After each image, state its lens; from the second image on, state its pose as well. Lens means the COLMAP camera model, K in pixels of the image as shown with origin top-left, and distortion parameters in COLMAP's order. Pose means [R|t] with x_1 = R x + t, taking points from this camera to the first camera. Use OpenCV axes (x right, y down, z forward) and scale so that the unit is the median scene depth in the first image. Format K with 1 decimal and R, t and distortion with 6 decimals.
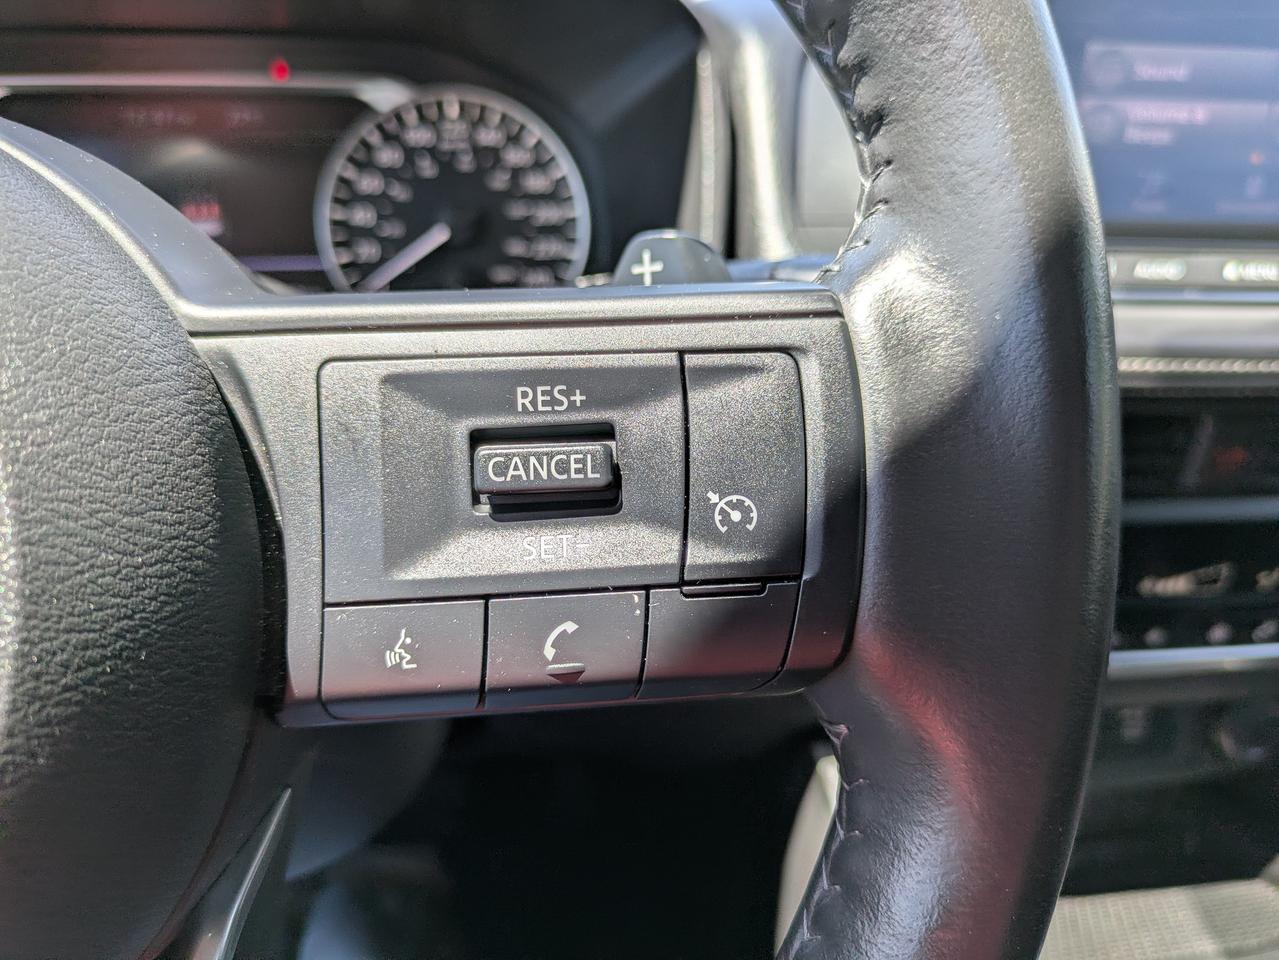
lens RADIAL K [[1021.0, 0, 655.2], [0, 1021.0, 480.2], [0, 0, 1]] dist [-0.002739, -0.008558]
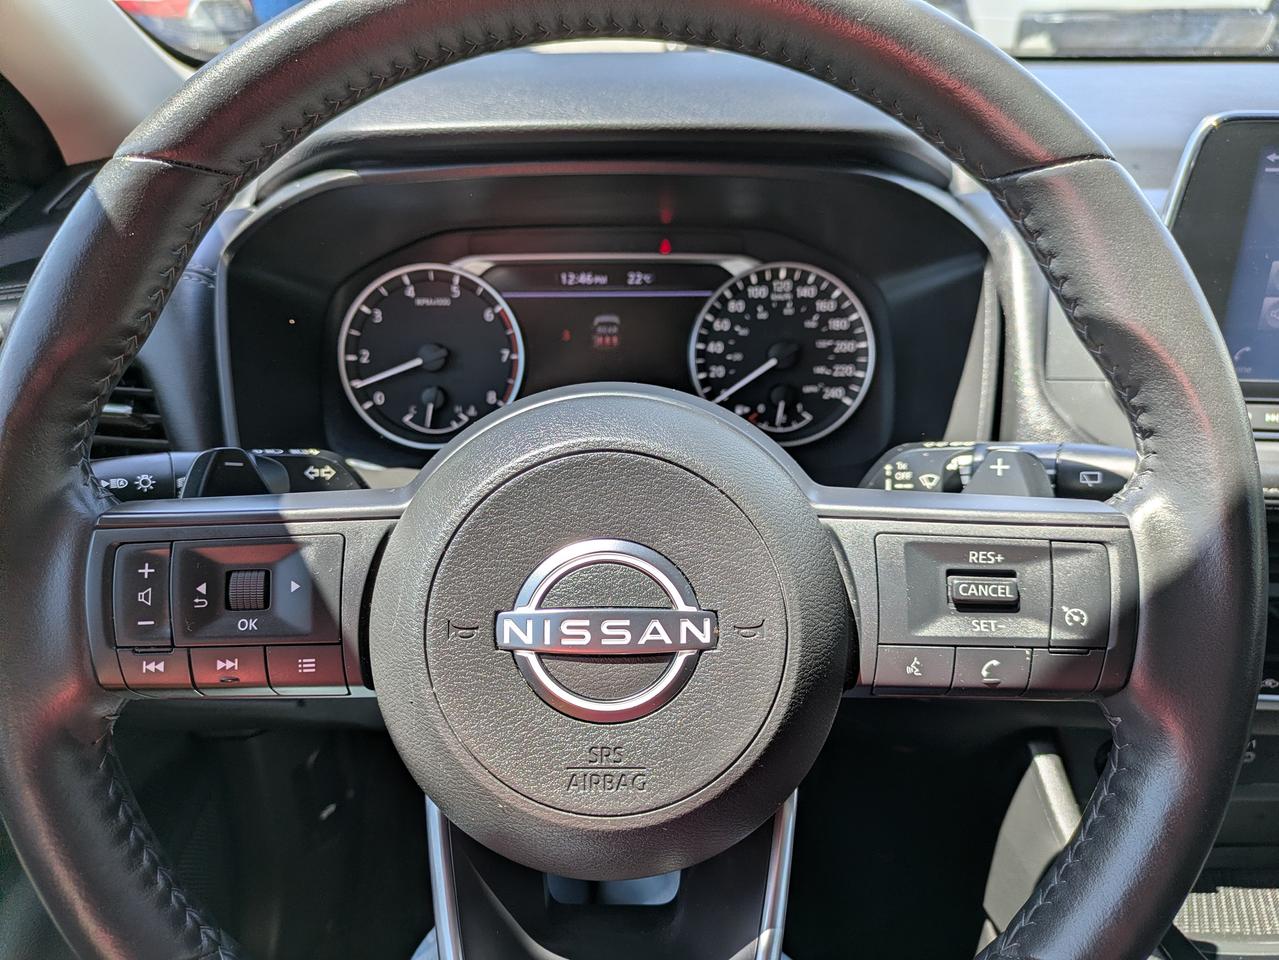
lens RADIAL K [[997.9, 0, 639.5], [0, 997.9, 480.0], [0, 0, 1]] dist [0.009745, 0.005029]
pose [[0.986572, 0.046914, -0.156447, -0.508891], [-0.047344, 0.998878, 0.000978, -0.213046], [0.156317, 0.006442, 0.987686, -1.242573]]
